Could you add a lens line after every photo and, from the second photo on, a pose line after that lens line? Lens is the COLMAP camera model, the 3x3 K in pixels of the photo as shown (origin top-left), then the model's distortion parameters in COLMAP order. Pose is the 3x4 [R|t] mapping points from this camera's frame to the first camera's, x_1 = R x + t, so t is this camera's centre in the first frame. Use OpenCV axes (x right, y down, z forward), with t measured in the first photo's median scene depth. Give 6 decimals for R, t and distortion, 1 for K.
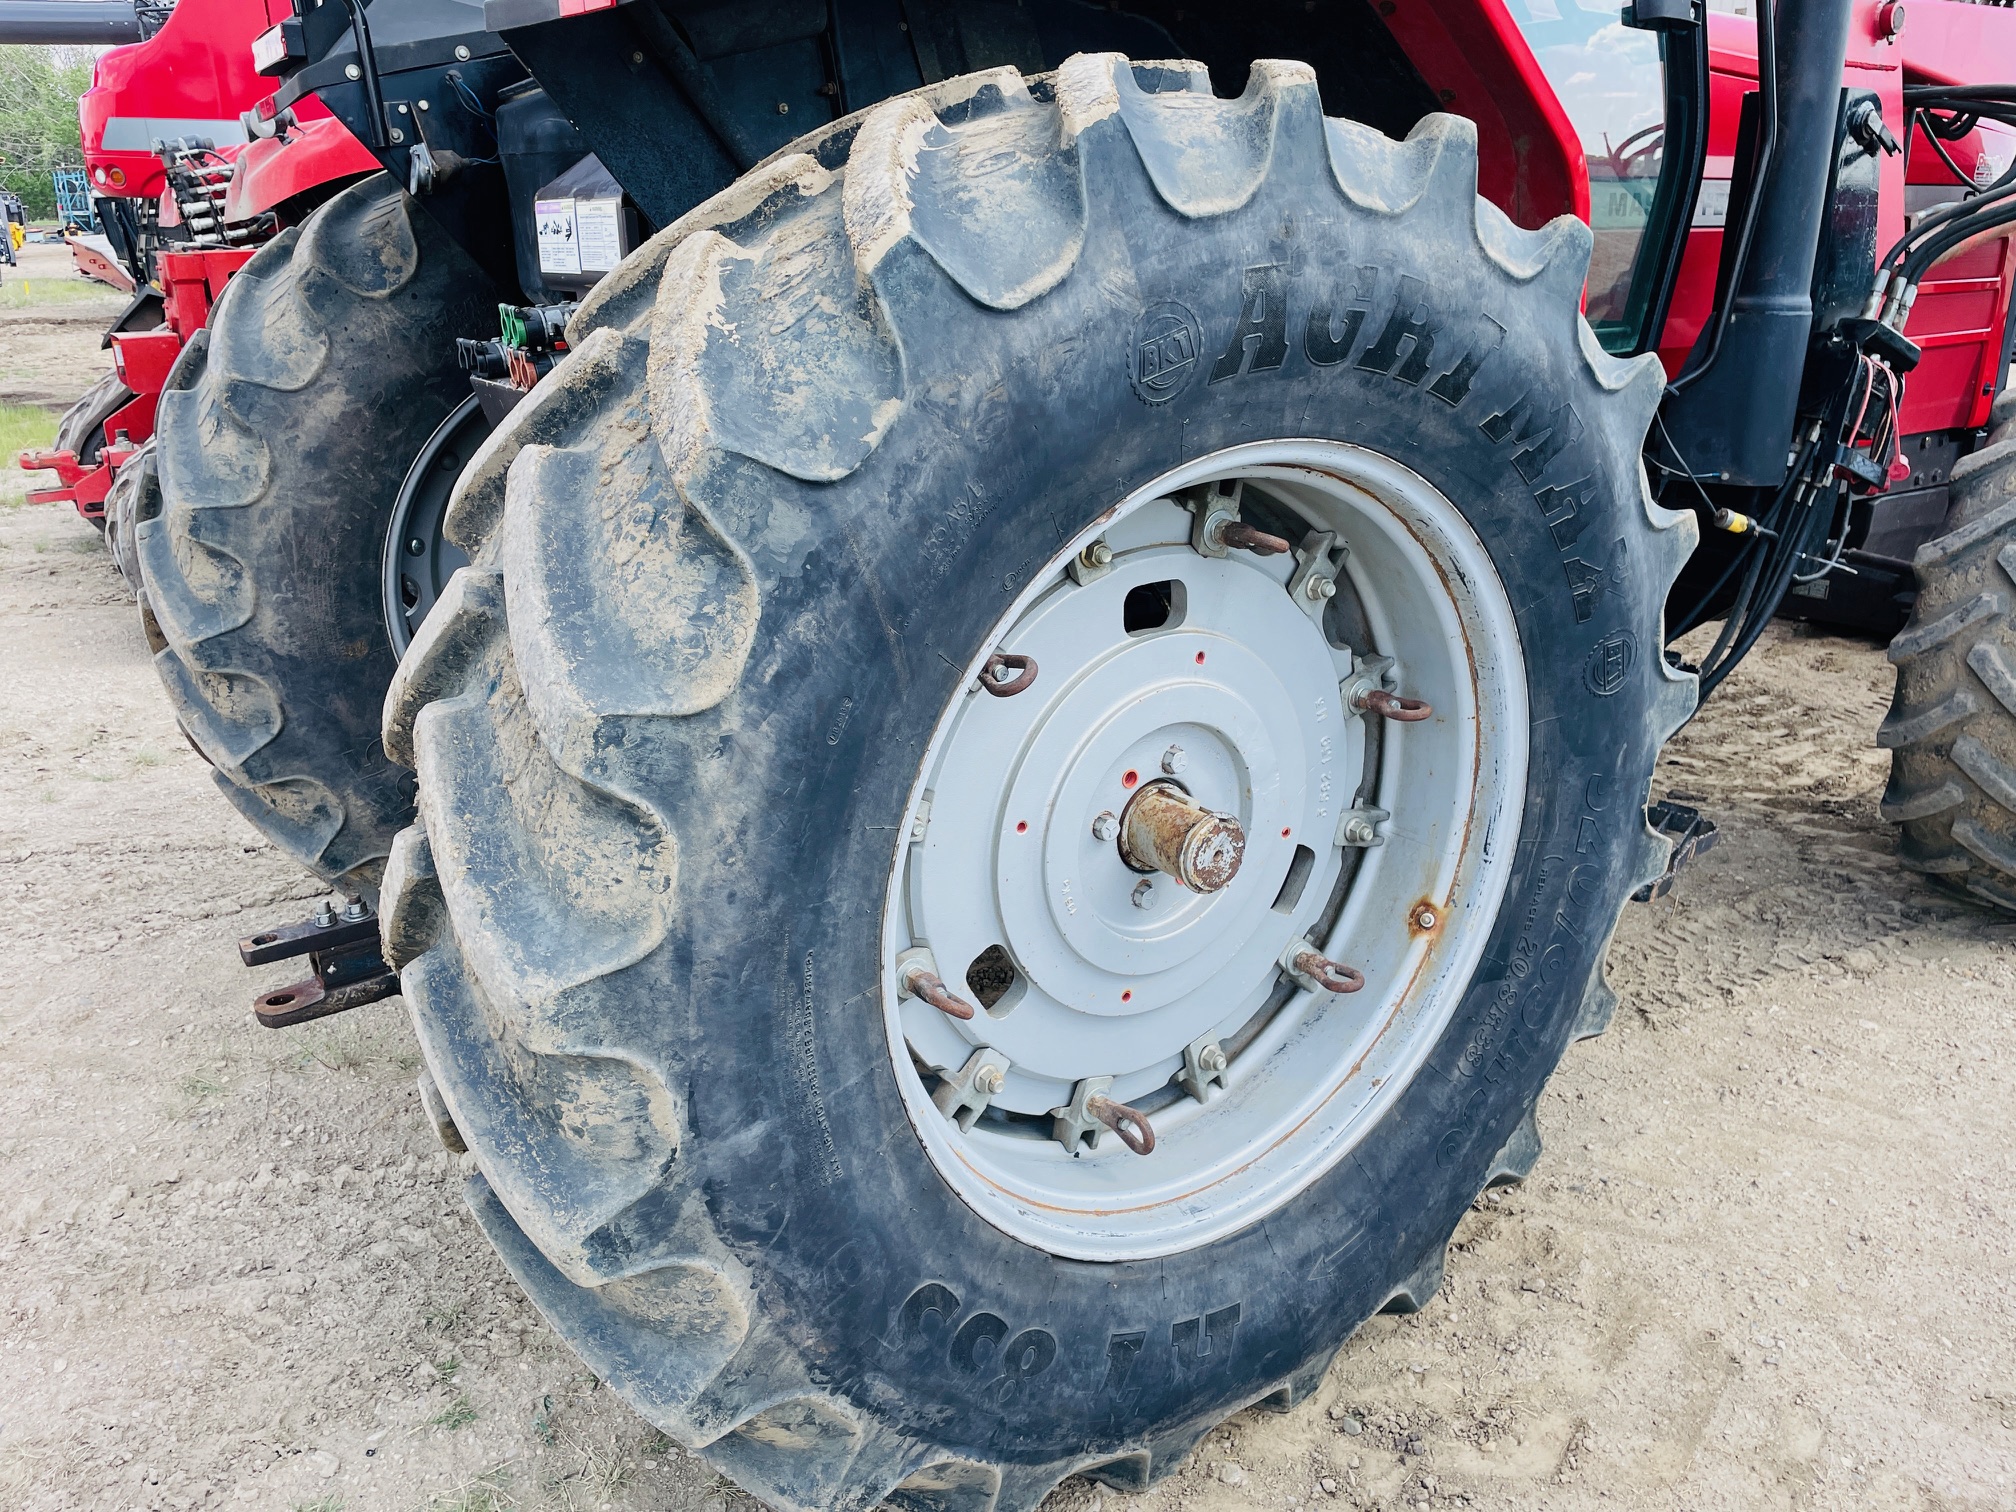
lens RADIAL K [[1541.8, 0, 983.1], [0, 1541.8, 741.2], [0, 0, 1]] dist [0.092567, -0.124642]
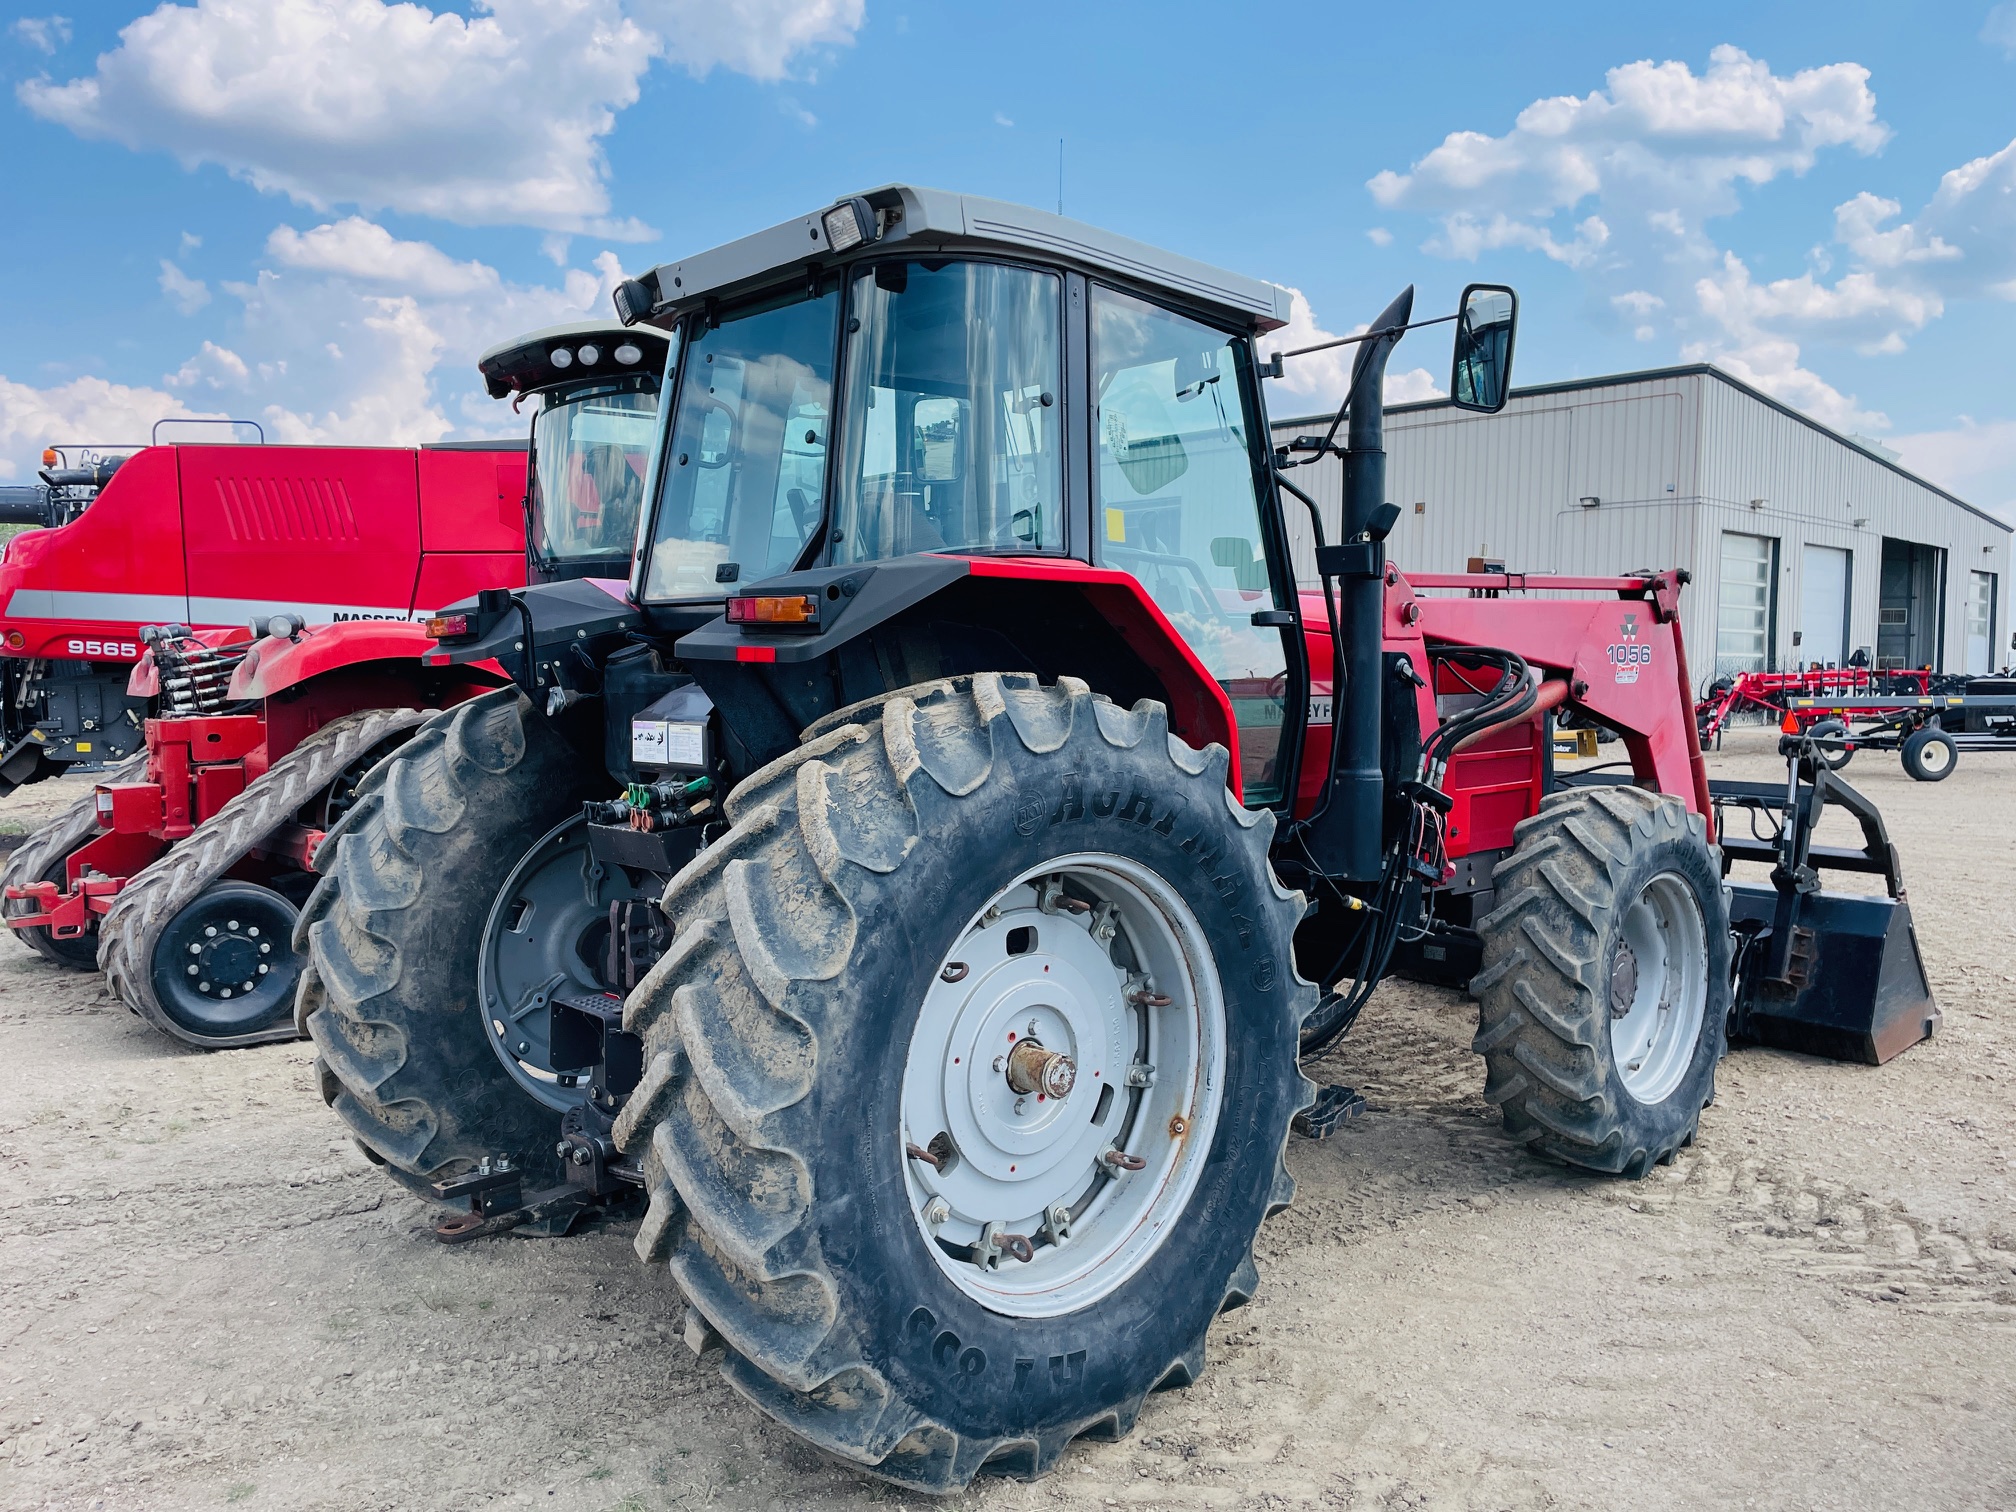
lens RADIAL K [[1541.8, 0, 983.1], [0, 1541.8, 741.2], [0, 0, 1]] dist [0.092567, -0.124642]
pose [[0.990699, -0.001965, 0.136059, -0.169133], [0.038074, 0.963959, -0.263313, 0.152469], [-0.130638, 0.266044, 0.955068, -0.755830]]
